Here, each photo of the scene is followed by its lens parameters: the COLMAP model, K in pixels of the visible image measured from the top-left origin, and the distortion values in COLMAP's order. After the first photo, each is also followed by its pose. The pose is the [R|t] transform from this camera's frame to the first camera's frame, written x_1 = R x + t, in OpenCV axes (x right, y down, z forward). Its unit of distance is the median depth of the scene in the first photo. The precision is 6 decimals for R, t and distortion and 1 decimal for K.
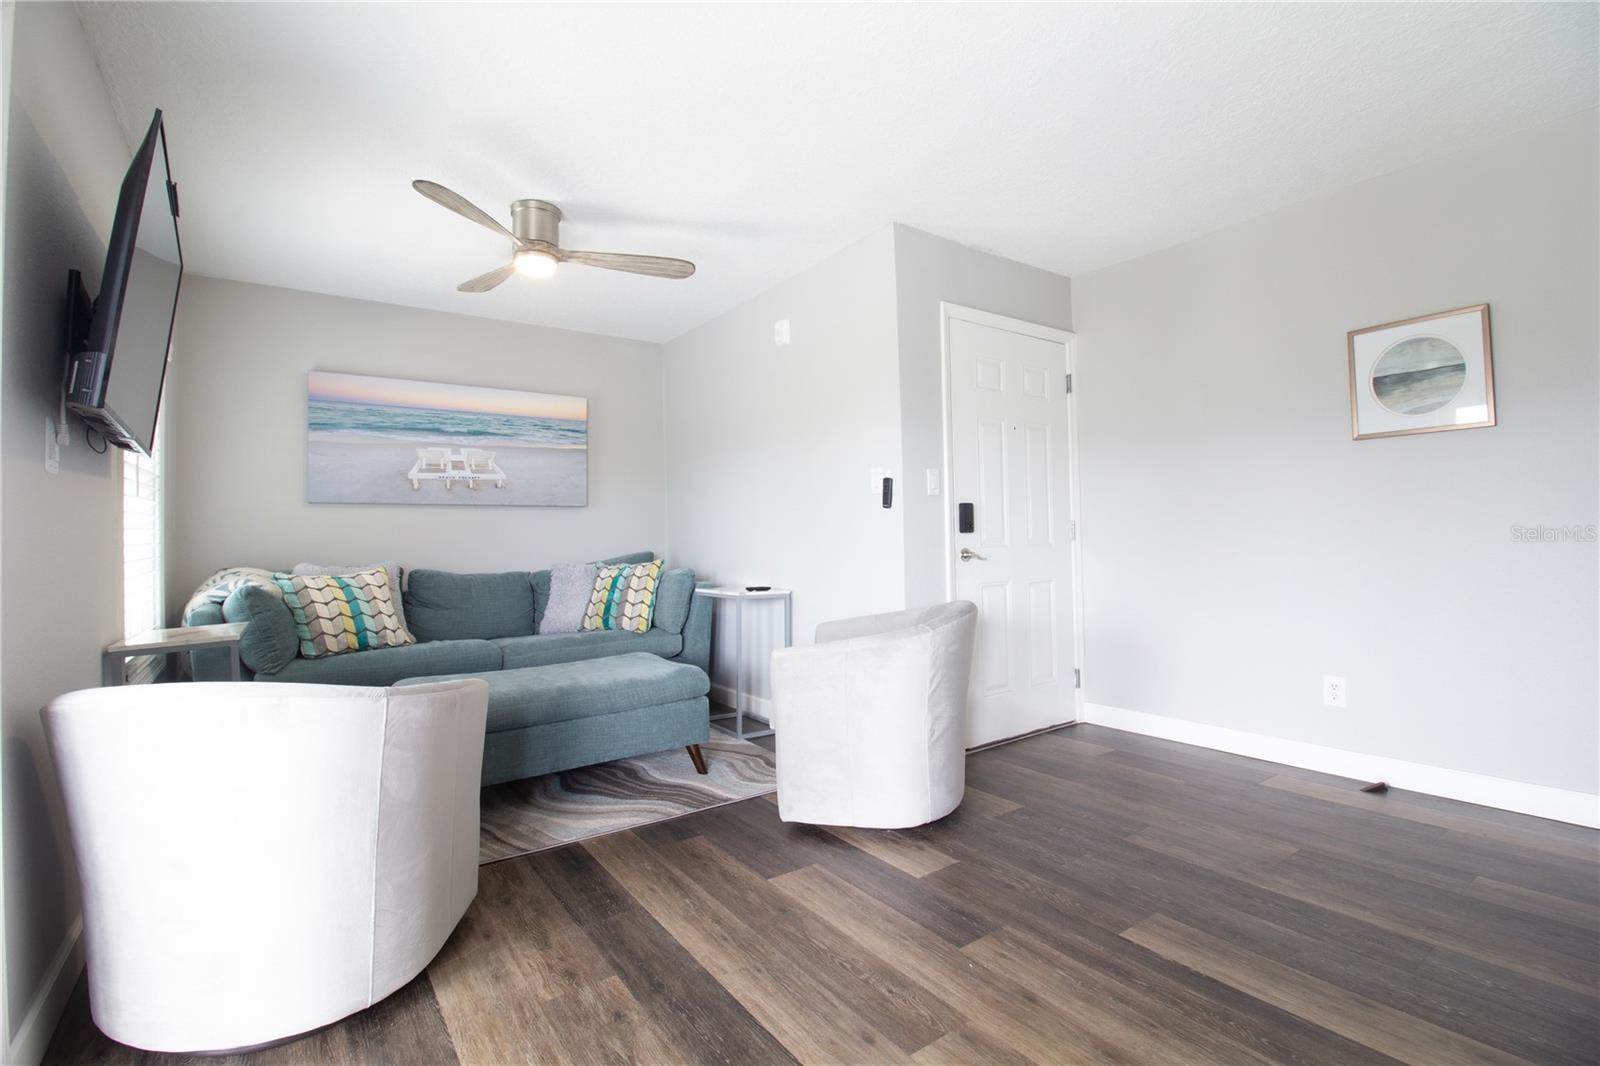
lens RADIAL K [[738.2, 0, 799.7], [0, 738.2, 529.4], [0, 0, 1]] dist [-0.004755, -0.008568]
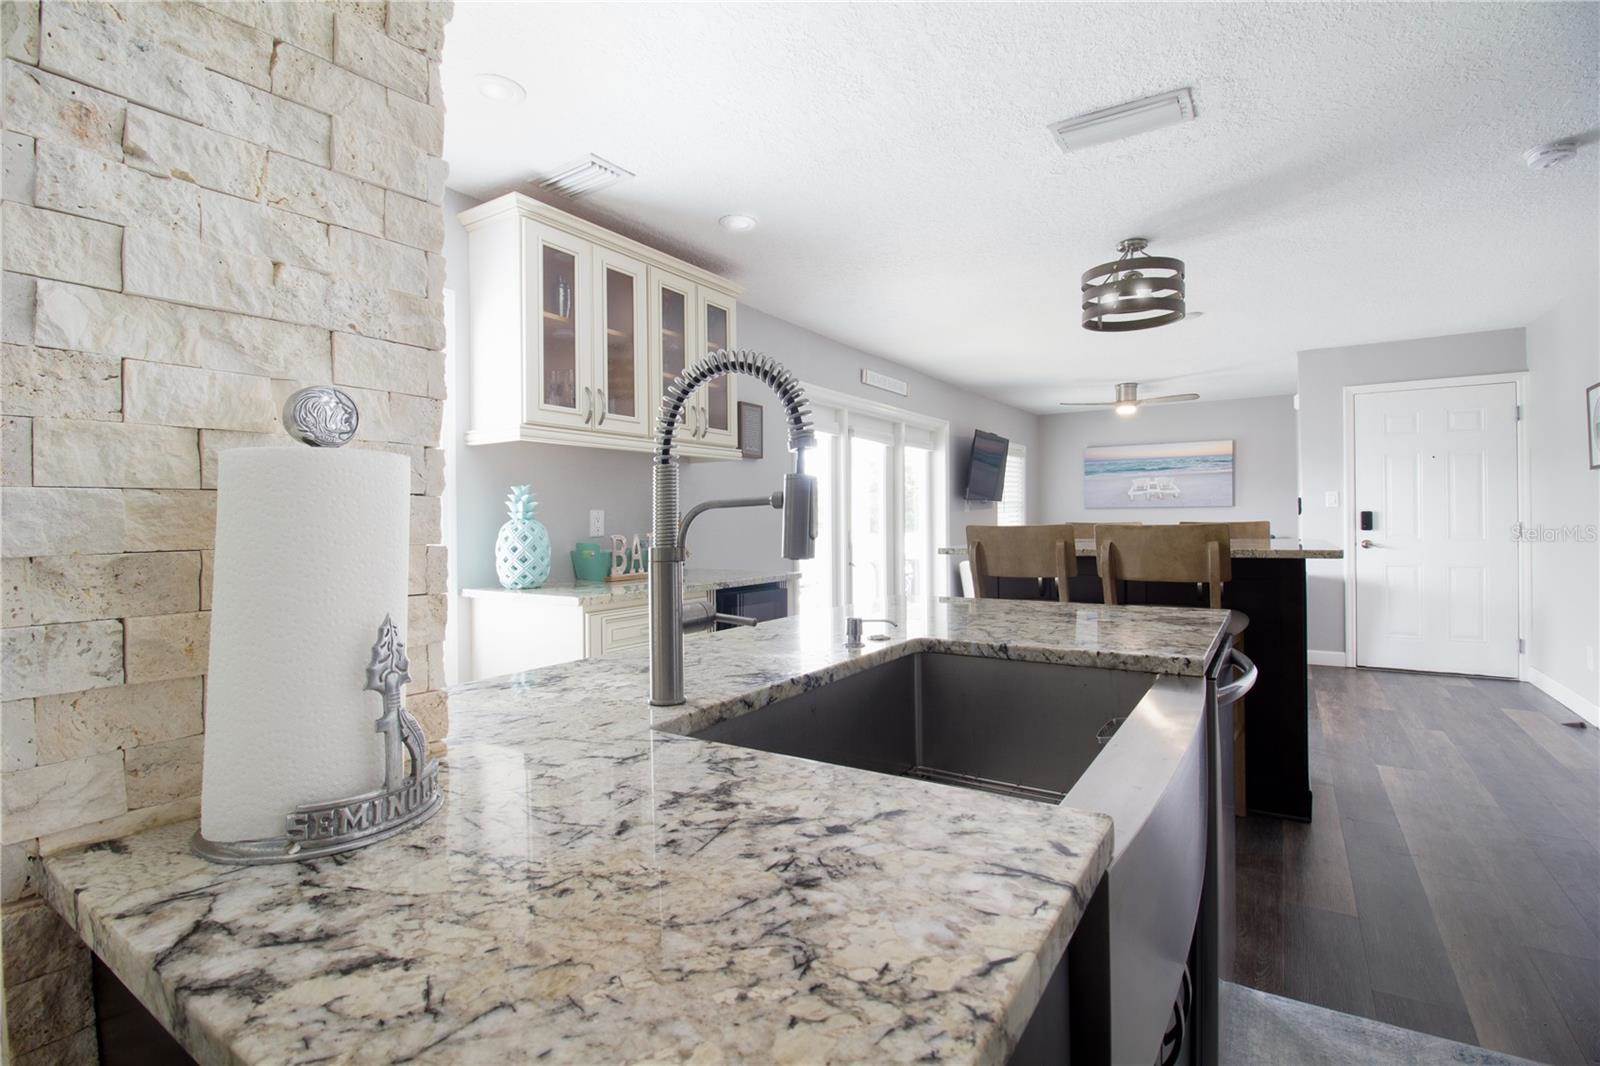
lens RADIAL K [[738.2, 0, 806.9], [0, 738.2, 522.4], [0, 0, 1]] dist [-0.004755, -0.008568]
pose [[0.369334, 0.017666, -0.929129, 1.031539], [0.013384, 0.999614, 0.024326, -0.055067], [0.929200, -0.021420, 0.368955, -0.570383]]
